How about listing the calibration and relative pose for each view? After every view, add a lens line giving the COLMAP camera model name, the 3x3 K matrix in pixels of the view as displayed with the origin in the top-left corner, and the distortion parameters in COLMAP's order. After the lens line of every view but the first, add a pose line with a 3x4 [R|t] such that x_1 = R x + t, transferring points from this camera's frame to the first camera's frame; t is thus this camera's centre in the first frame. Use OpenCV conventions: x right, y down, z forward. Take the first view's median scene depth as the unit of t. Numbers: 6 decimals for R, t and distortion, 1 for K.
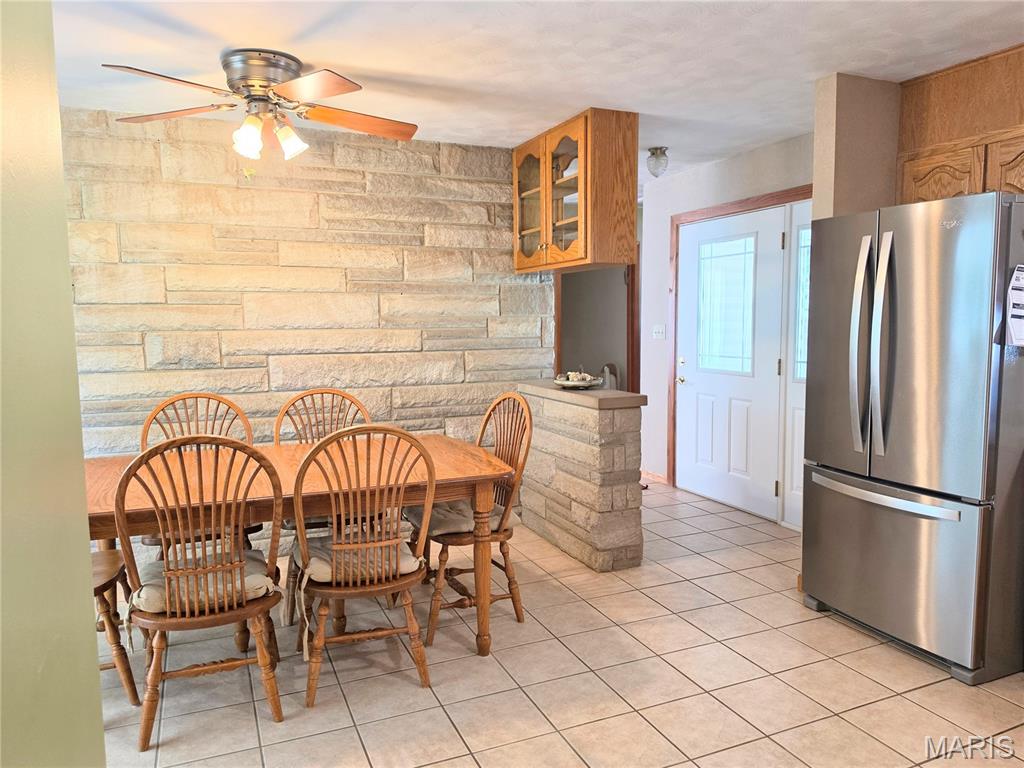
lens RADIAL K [[709.1, 0, 510.3], [0, 709.1, 387.8], [0, 0, 1]] dist [0.099695, -0.167552]
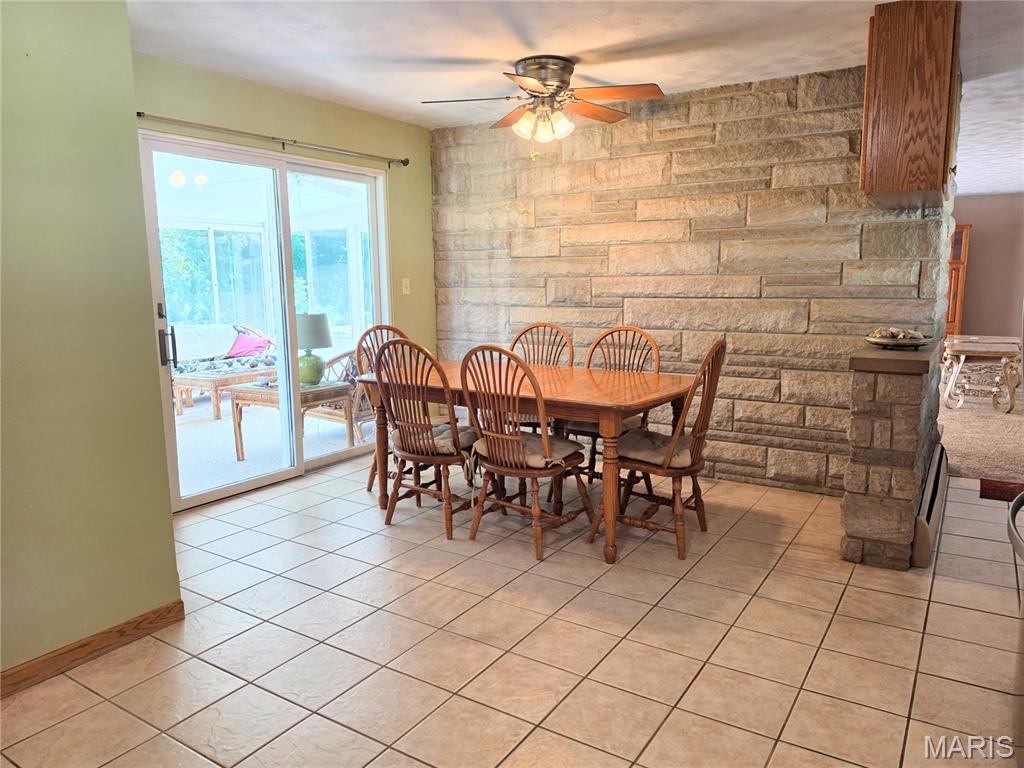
lens RADIAL K [[709.1, 0, 510.3], [0, 709.1, 387.8], [0, 0, 1]] dist [0.099695, -0.167552]
pose [[0.550351, 0.131732, -0.824476, 0.548566], [-0.077644, 0.991271, 0.106553, -0.007482], [0.831316, 0.005375, 0.555775, 0.169919]]
